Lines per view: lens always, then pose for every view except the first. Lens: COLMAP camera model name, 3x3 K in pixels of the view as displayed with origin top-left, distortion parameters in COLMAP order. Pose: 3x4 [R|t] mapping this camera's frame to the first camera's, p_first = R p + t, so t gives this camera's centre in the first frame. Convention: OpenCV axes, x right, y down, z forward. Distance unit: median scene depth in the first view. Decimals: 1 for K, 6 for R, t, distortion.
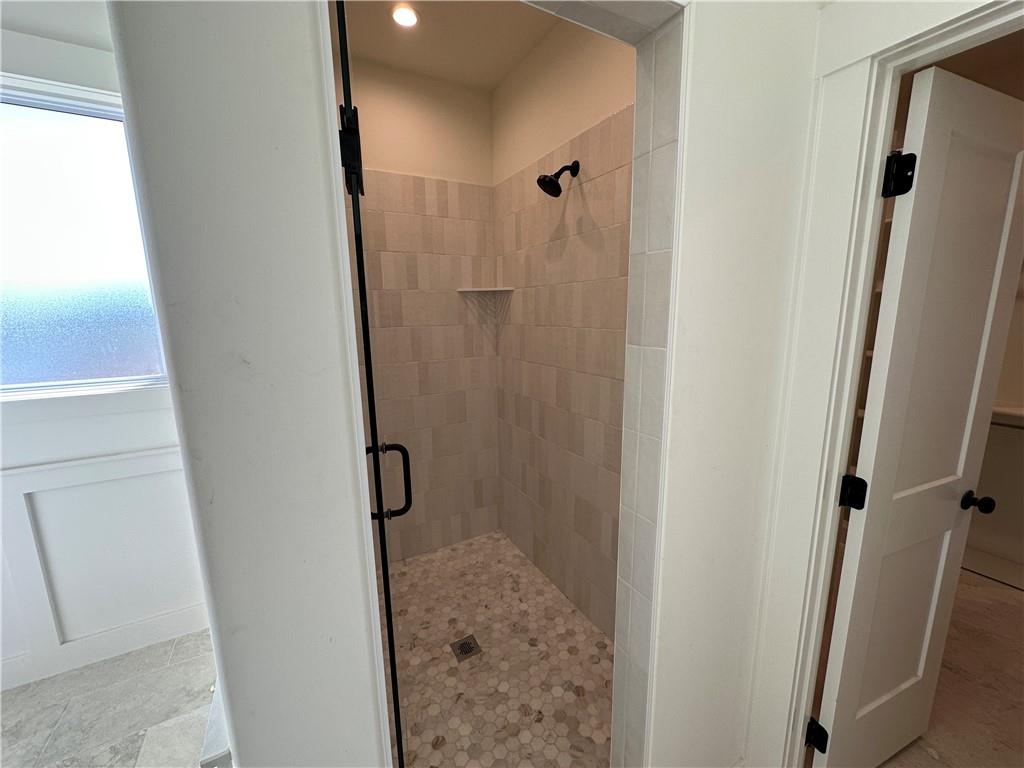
lens RADIAL K [[407.9, 0, 507.8], [0, 407.9, 383.7], [0, 0, 1]] dist [-0.003644, 0.000349]
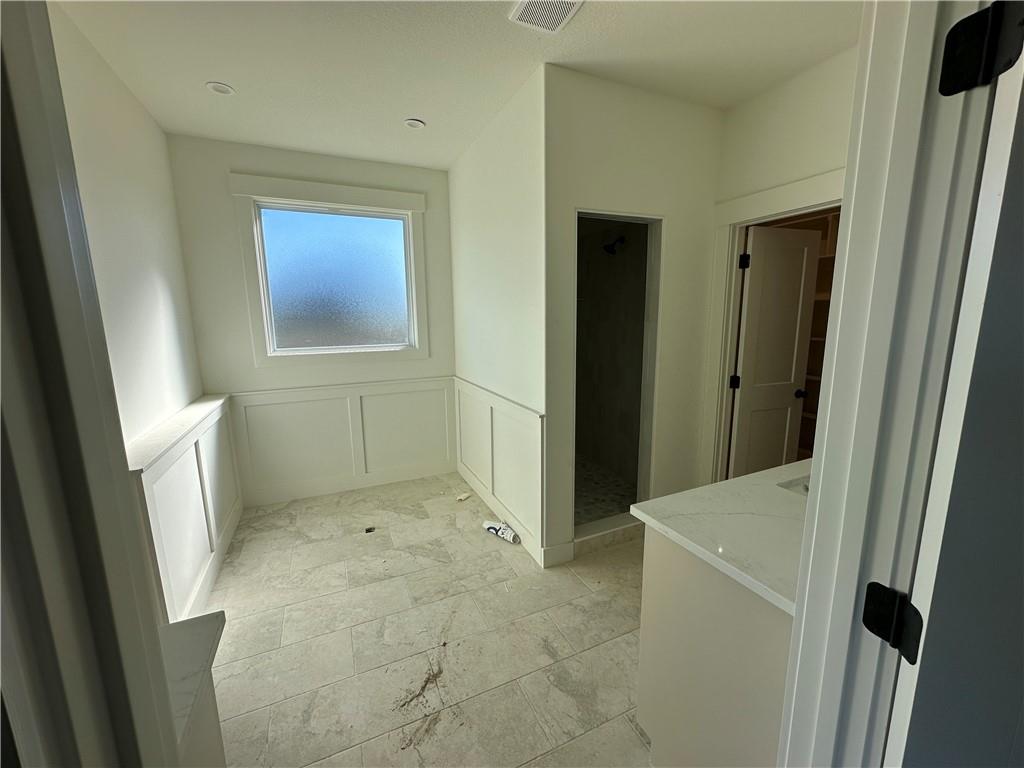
lens RADIAL K [[407.9, 0, 509.4], [0, 407.9, 384.5], [0, 0, 1]] dist [-0.003644, 0.000349]
pose [[0.997593, 0.012254, -0.068253, -0.326577], [-0.012560, 0.999913, -0.004067, 0.263370], [0.068197, 0.004914, 0.997660, -1.384459]]
